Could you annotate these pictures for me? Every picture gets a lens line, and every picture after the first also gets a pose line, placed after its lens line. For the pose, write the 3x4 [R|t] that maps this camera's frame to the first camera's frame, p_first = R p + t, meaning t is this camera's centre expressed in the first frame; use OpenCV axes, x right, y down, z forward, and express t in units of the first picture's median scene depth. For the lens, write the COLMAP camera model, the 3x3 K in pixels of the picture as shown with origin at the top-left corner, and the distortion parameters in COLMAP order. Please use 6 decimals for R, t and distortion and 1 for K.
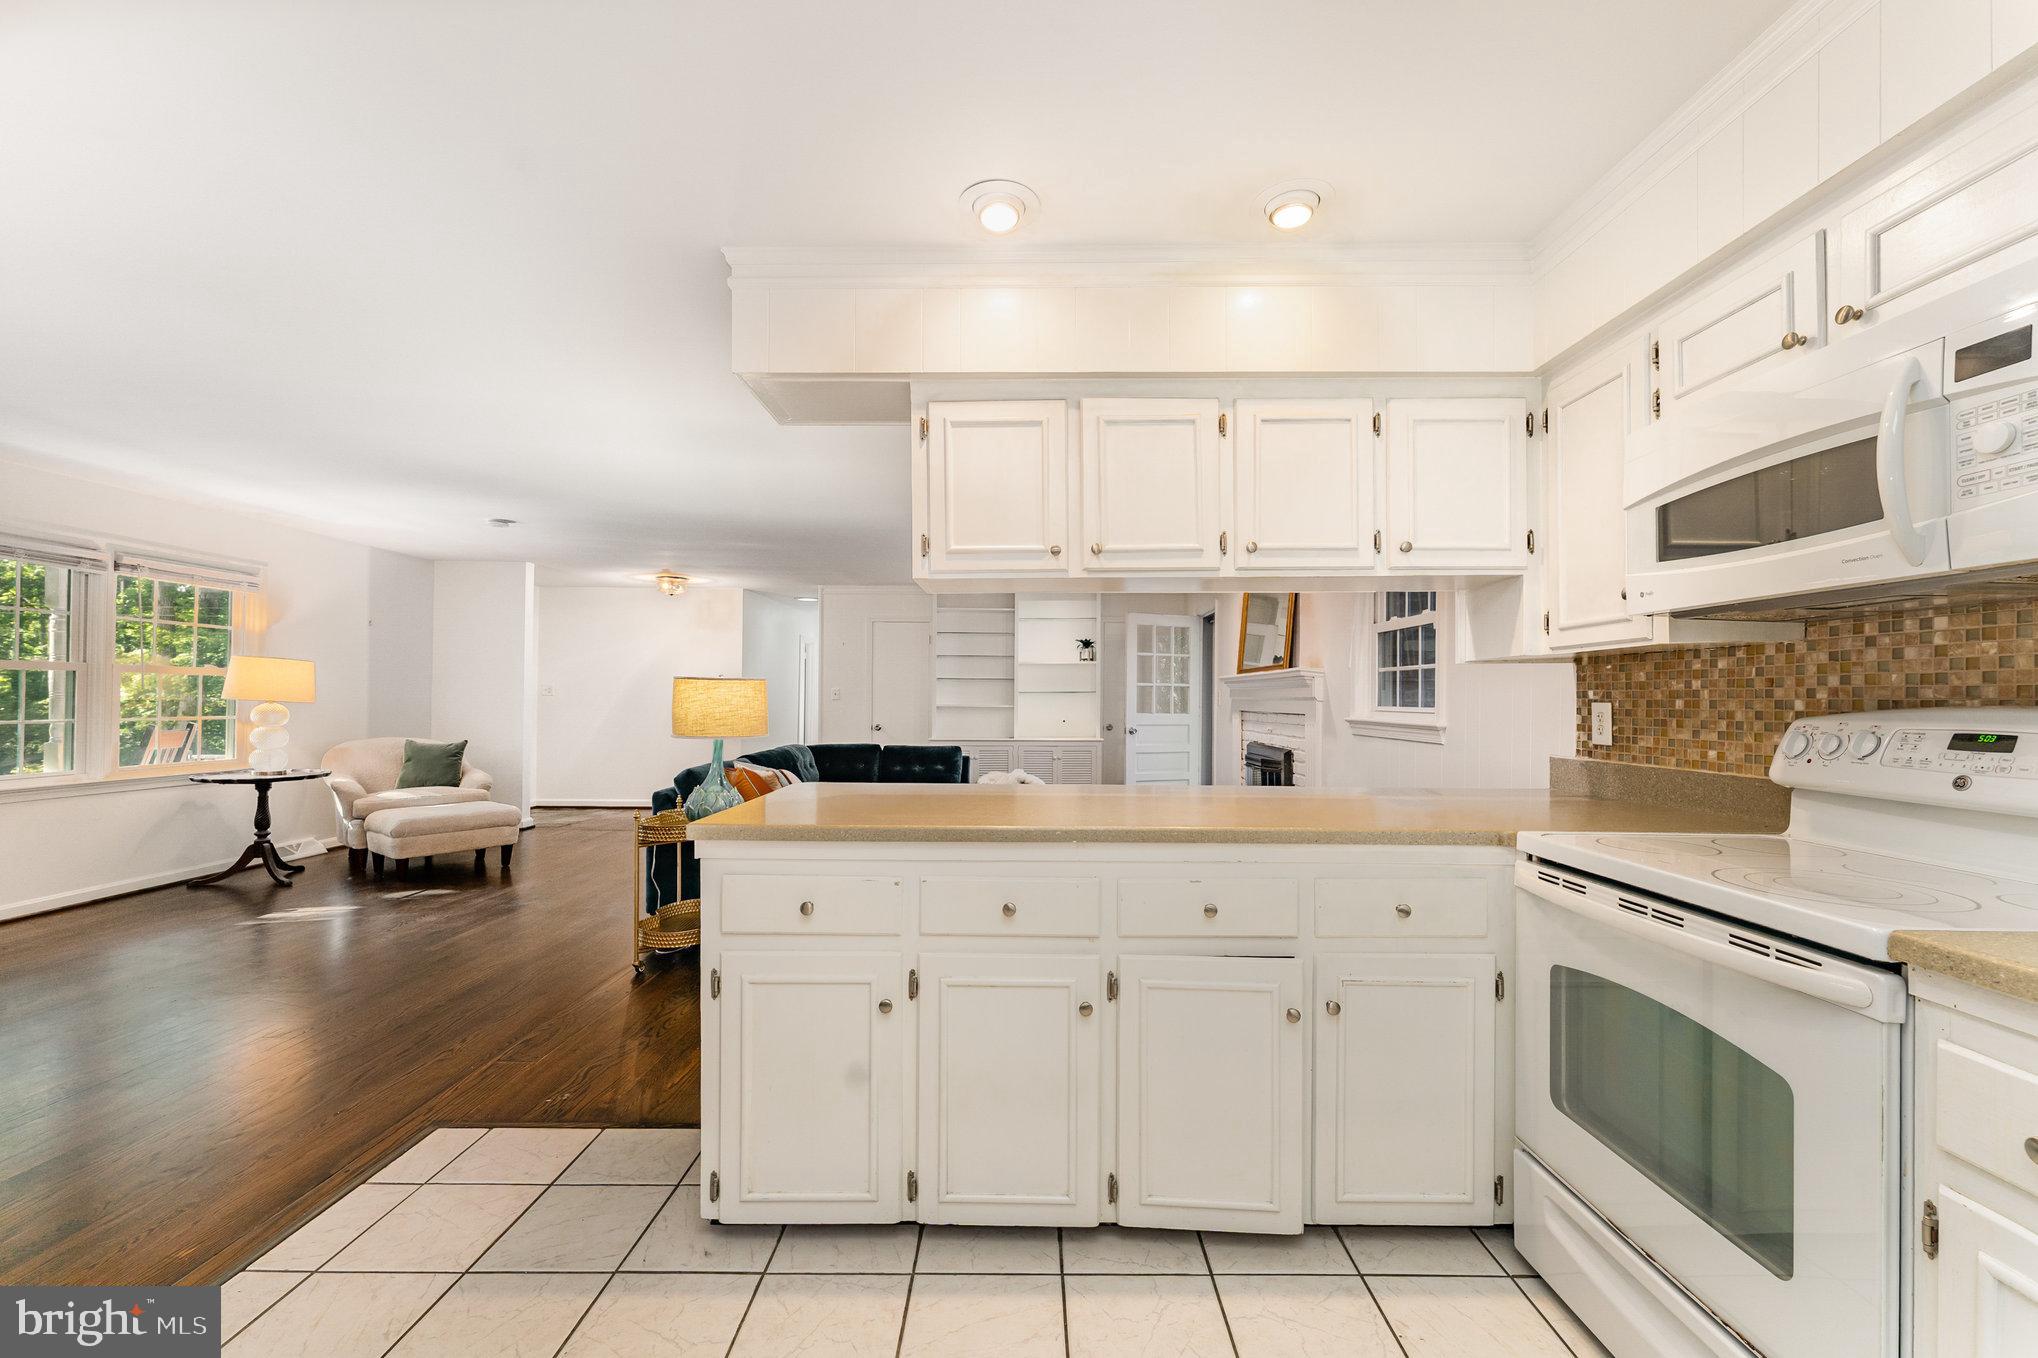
lens RADIAL K [[821.7, 0, 1026.0], [0, 821.7, 693.8], [0, 0, 1]] dist [0.000789, -0.000074]
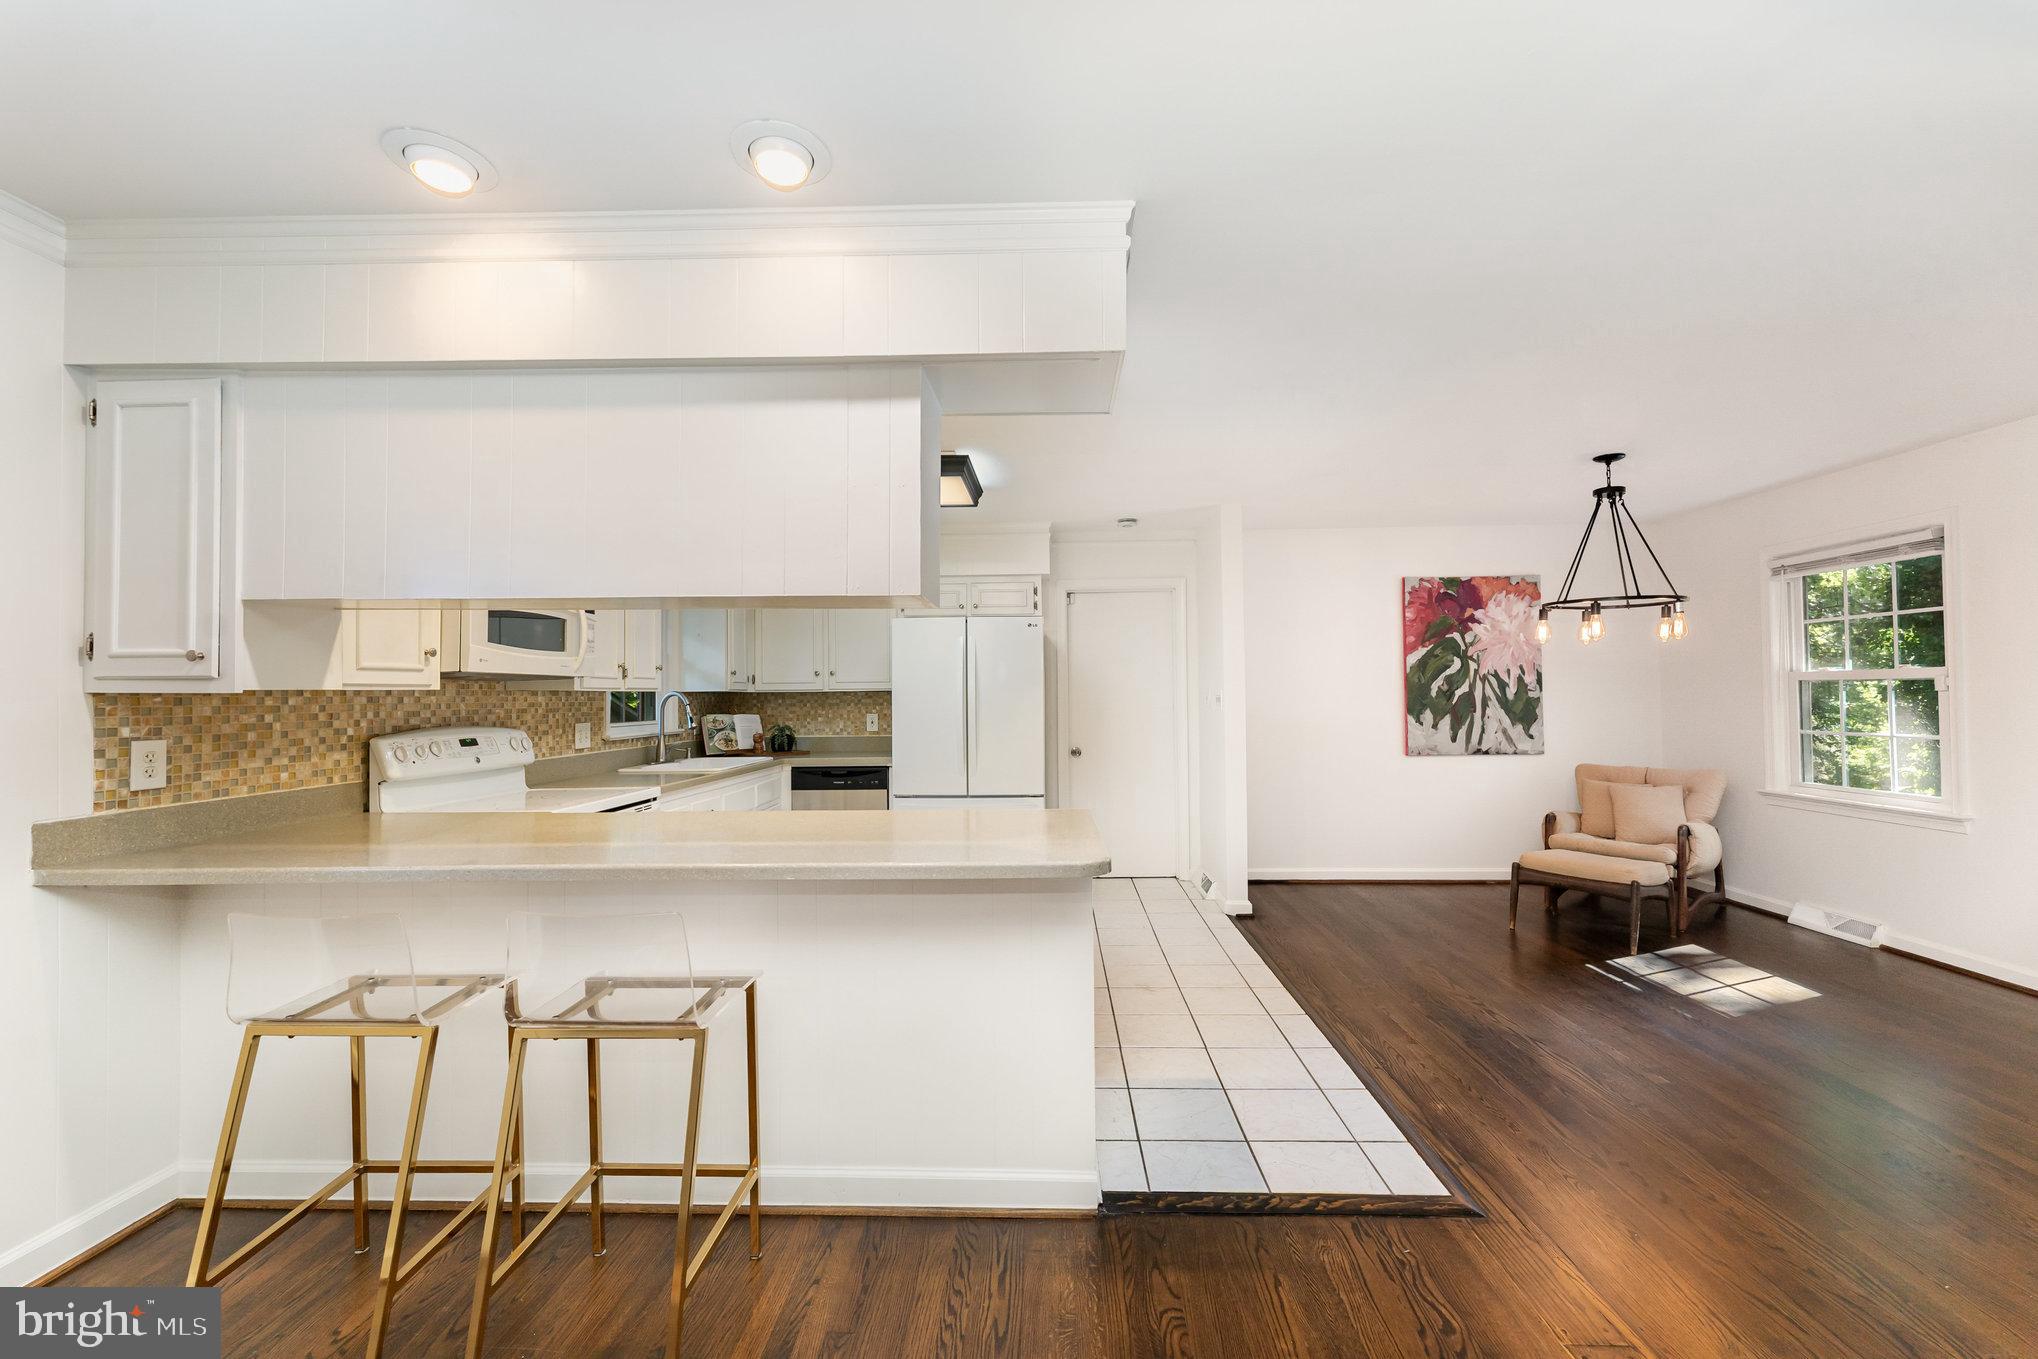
lens RADIAL K [[820.8, 0, 1023.2], [0, 820.8, 688.1], [0, 0, 1]] dist [0.001762, 0.000189]
pose [[-0.999399, 0.004720, 0.034352, -0.253343], [0.004144, 0.999850, -0.016835, -0.026217], [-0.034426, -0.016683, -0.999268, 1.871832]]
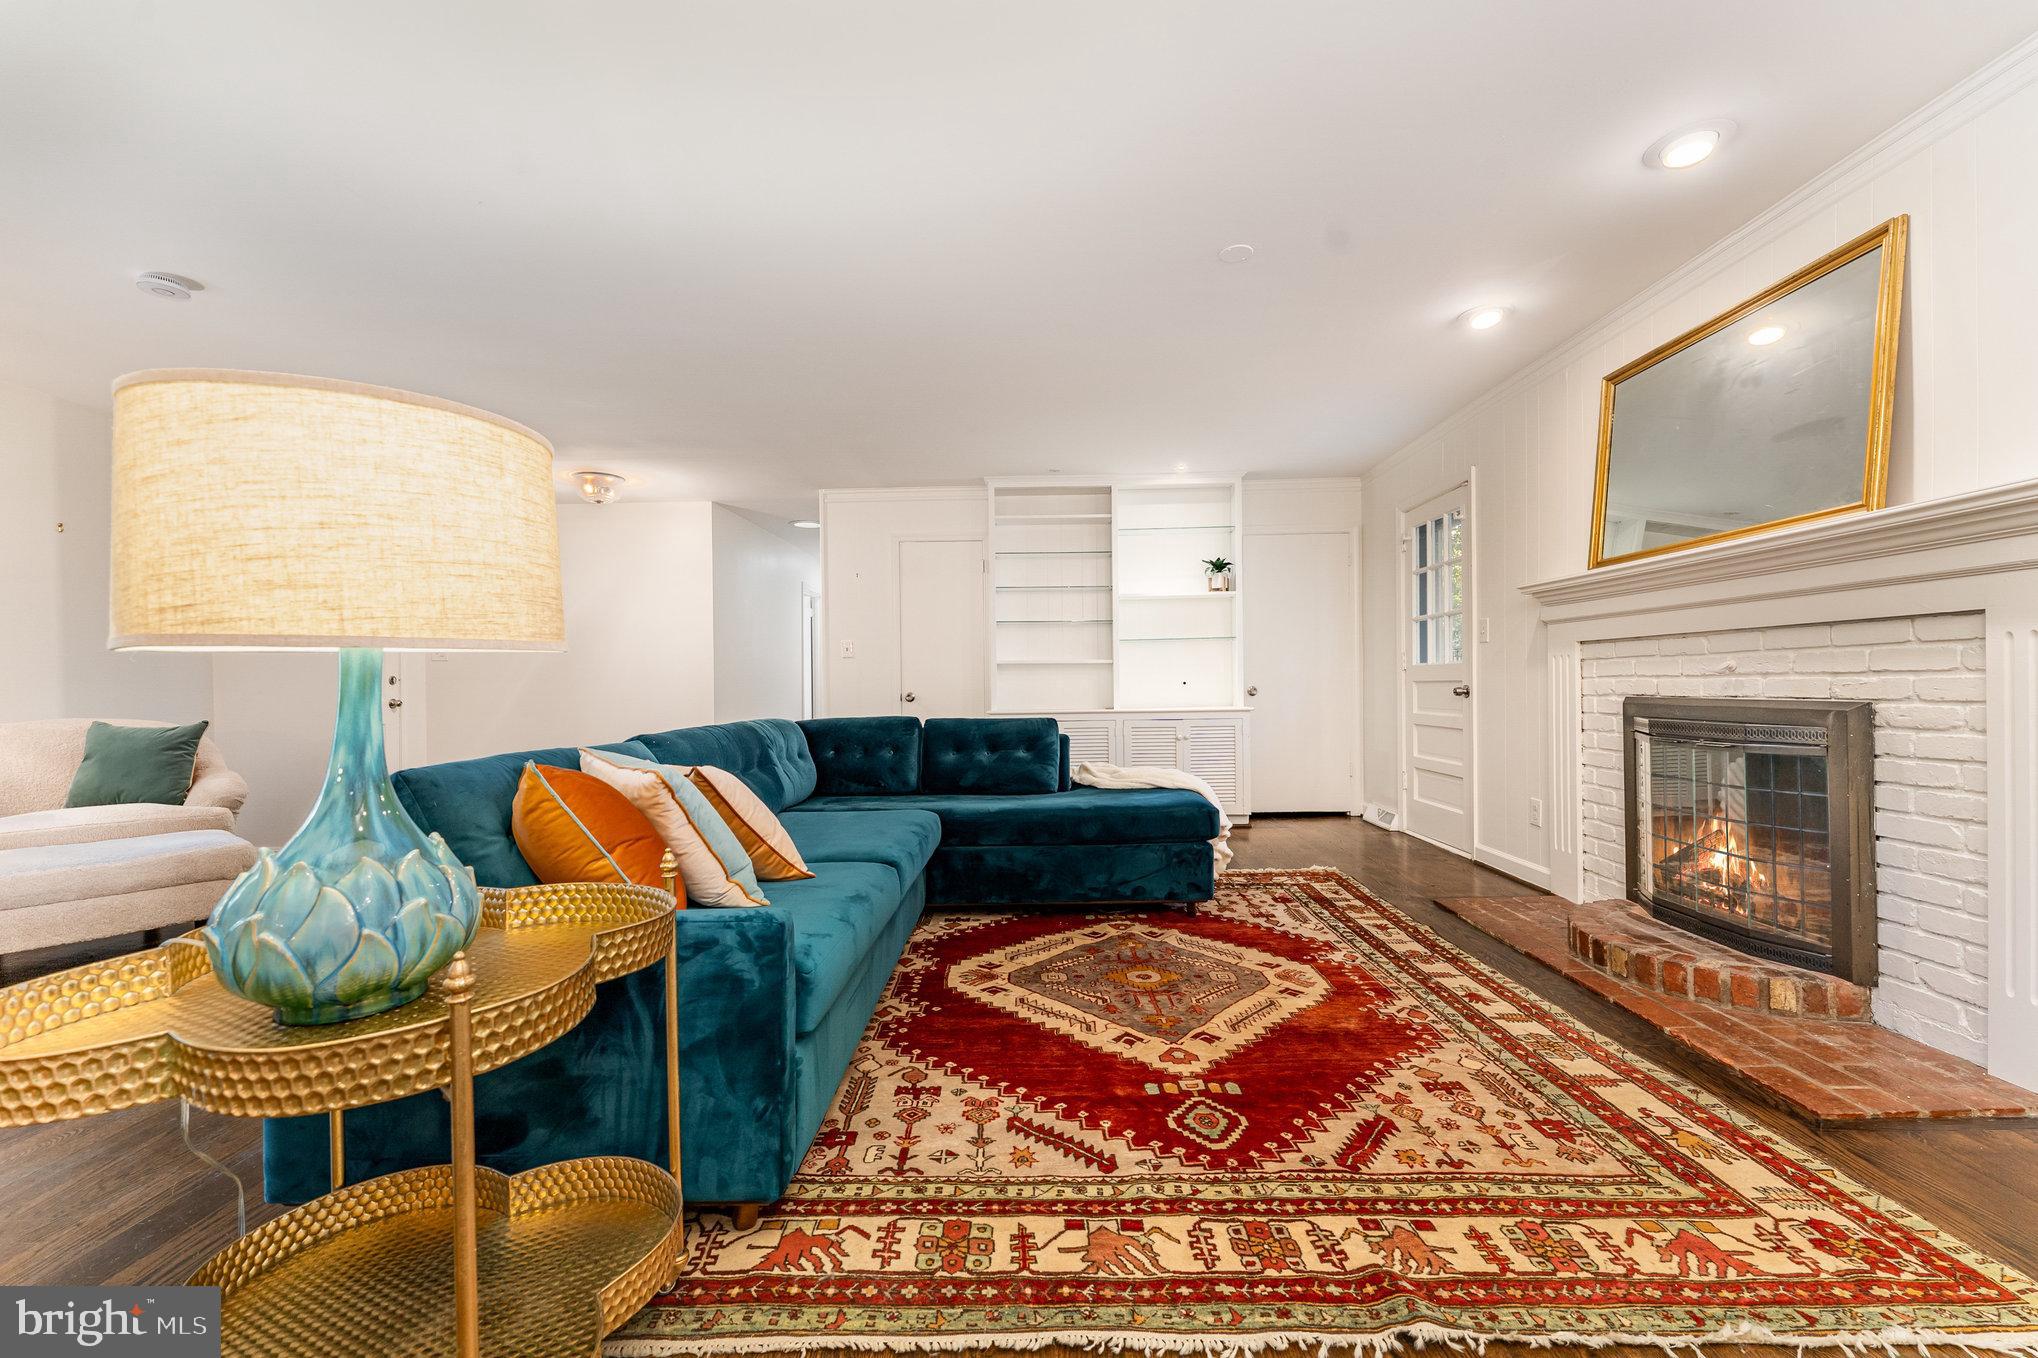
lens RADIAL K [[820.8, 0, 1023.2], [0, 820.8, 687.6], [0, 0, 1]] dist [0.001762, 0.000189]
pose [[0.999453, -0.018122, -0.027657, -0.250773], [0.018409, 0.999779, 0.010161, 0.103620], [0.027467, -0.010665, 0.999566, 1.200865]]
